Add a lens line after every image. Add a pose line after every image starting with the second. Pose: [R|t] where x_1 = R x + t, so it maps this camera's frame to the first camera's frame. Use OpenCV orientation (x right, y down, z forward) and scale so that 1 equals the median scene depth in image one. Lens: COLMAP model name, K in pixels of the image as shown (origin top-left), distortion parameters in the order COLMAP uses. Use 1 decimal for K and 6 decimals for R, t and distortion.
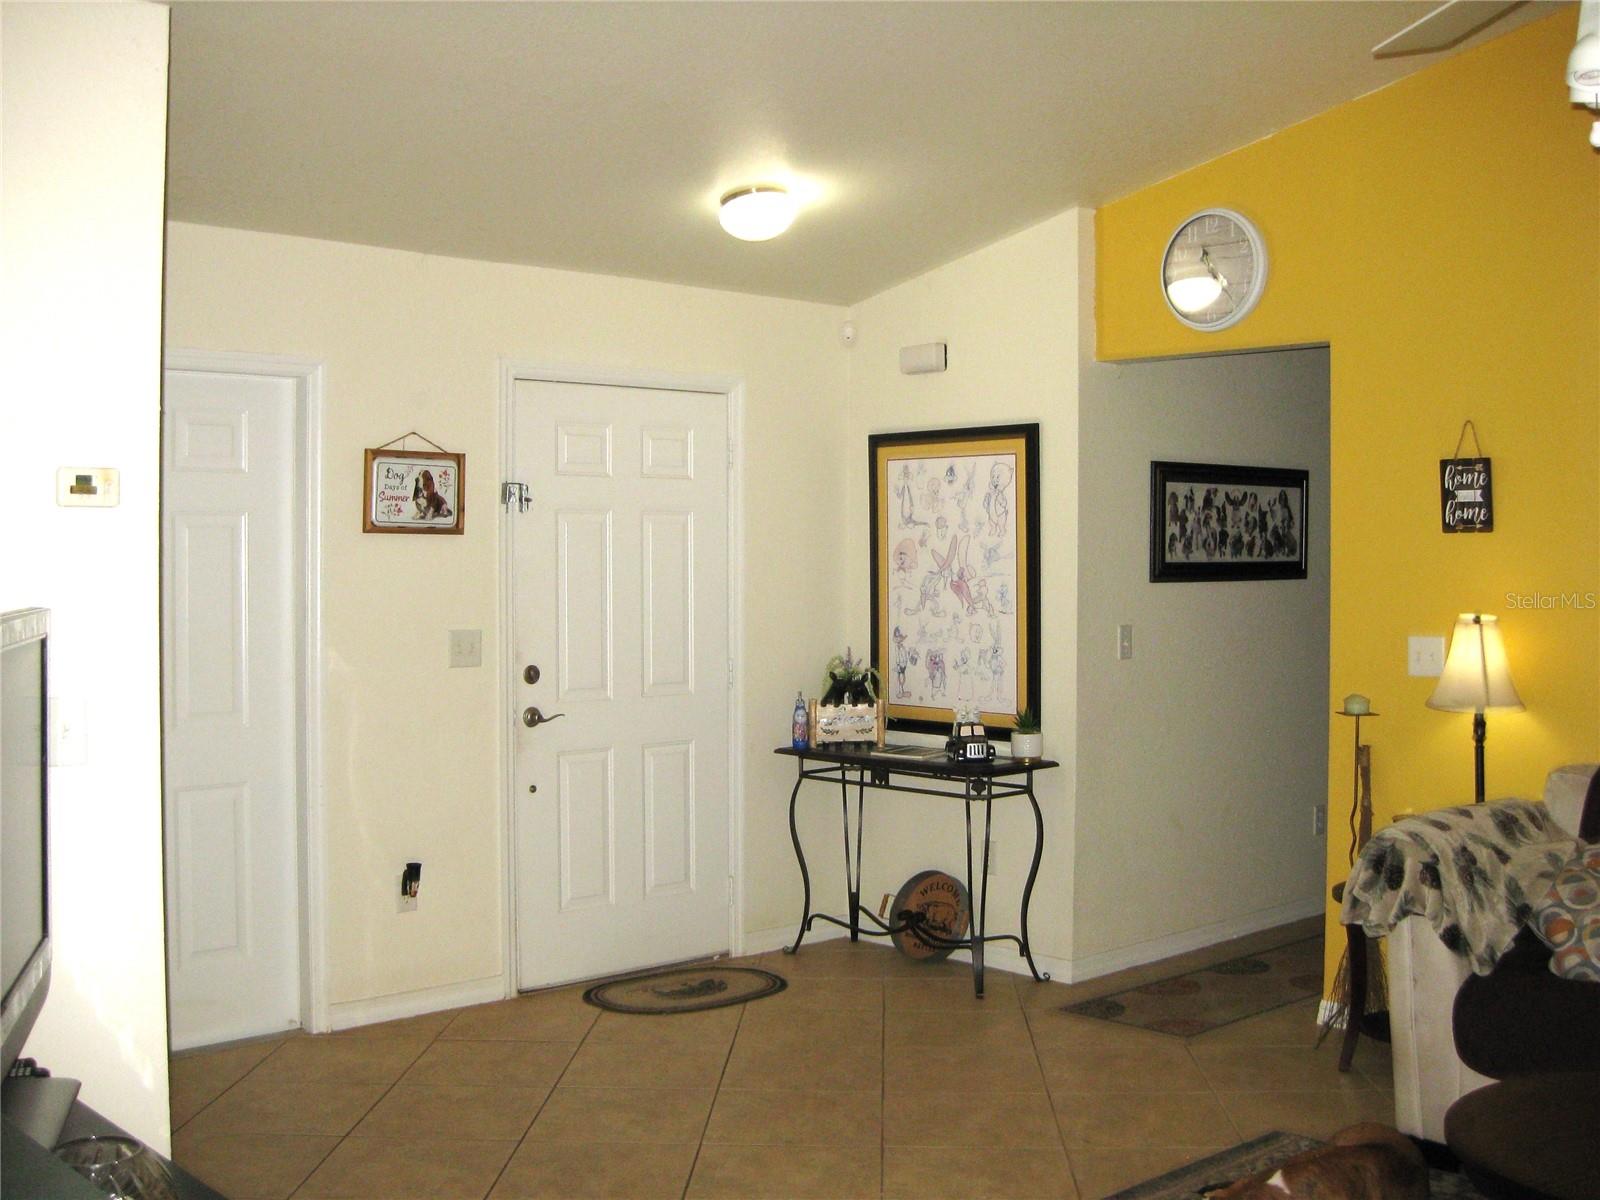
lens RADIAL K [[1769.4, 0, 800.0], [0, 1769.4, 600.0], [0, 0, 1]] dist [-0.218349, 0.320809]
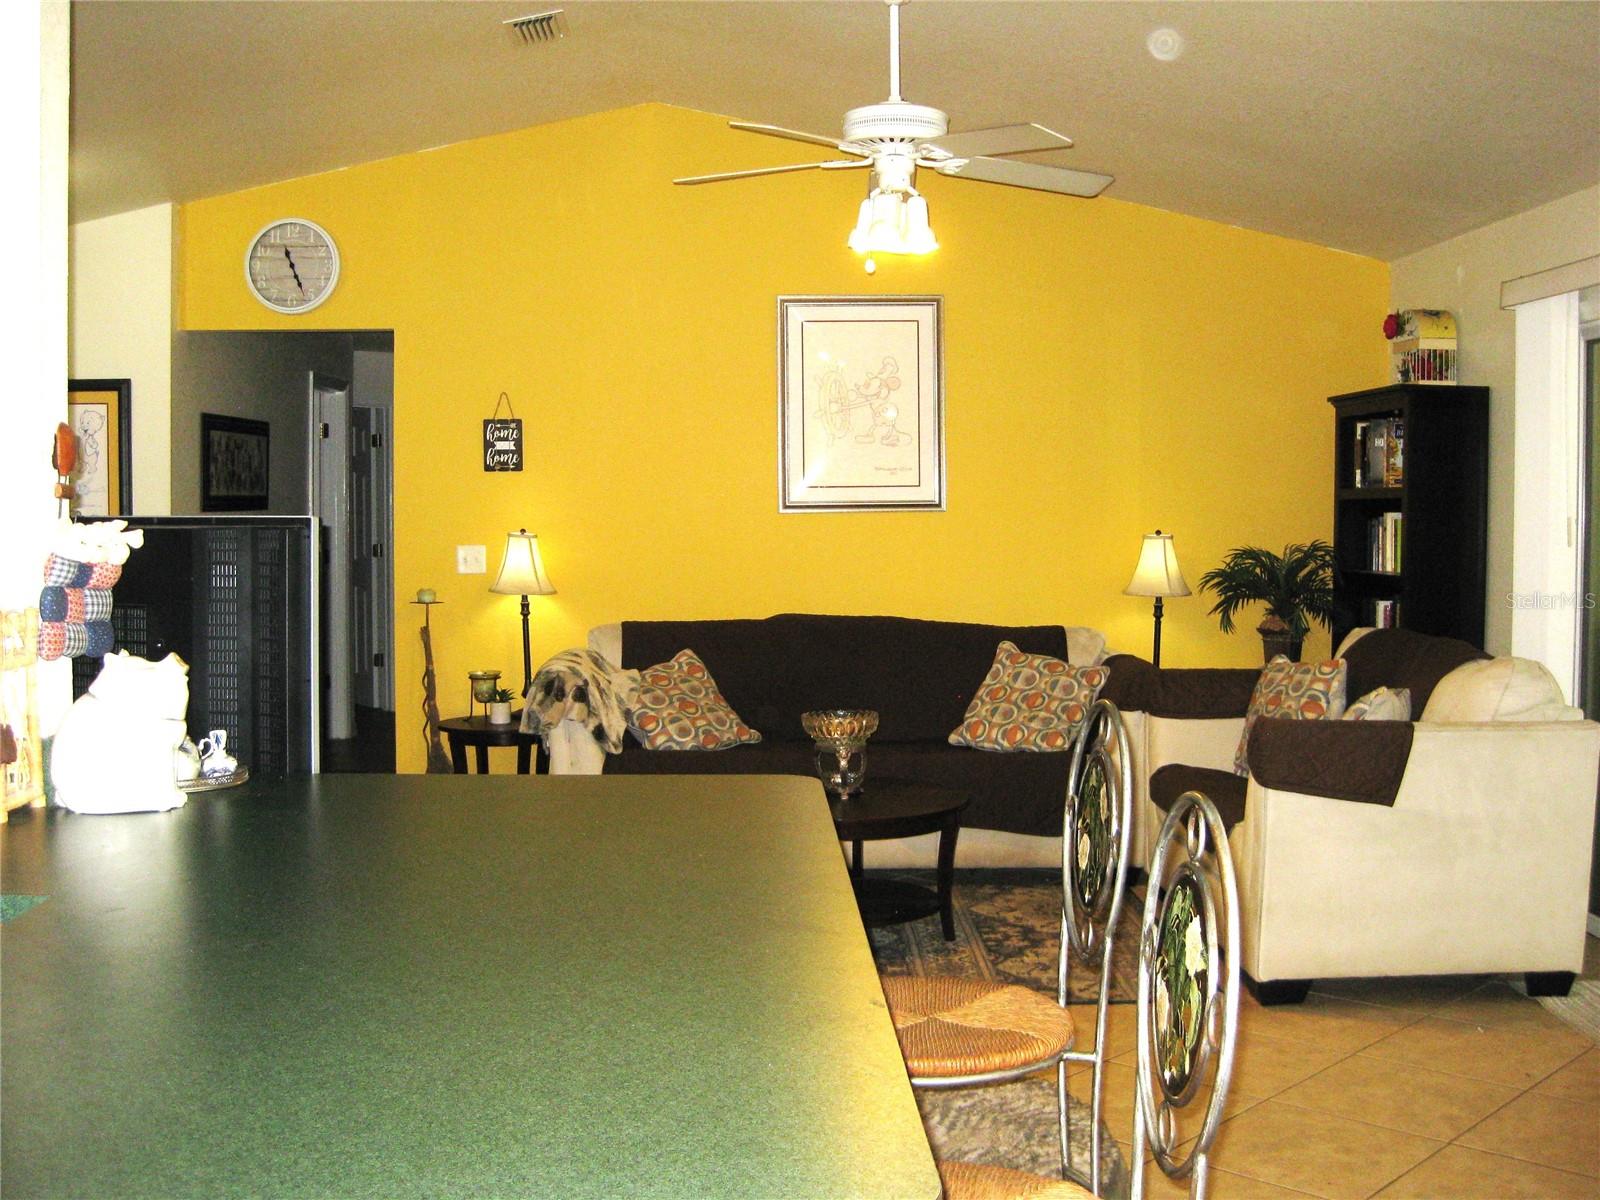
lens RADIAL K [[1769.4, 0, 800.0], [0, 1769.4, 600.0], [0, 0, 1]] dist [-0.218349, 0.320809]
pose [[0.662415, -0.043530, 0.747871, -0.543965], [0.018597, 0.998958, 0.041672, 0.011266], [-0.748906, -0.013696, 0.662534, -0.149256]]
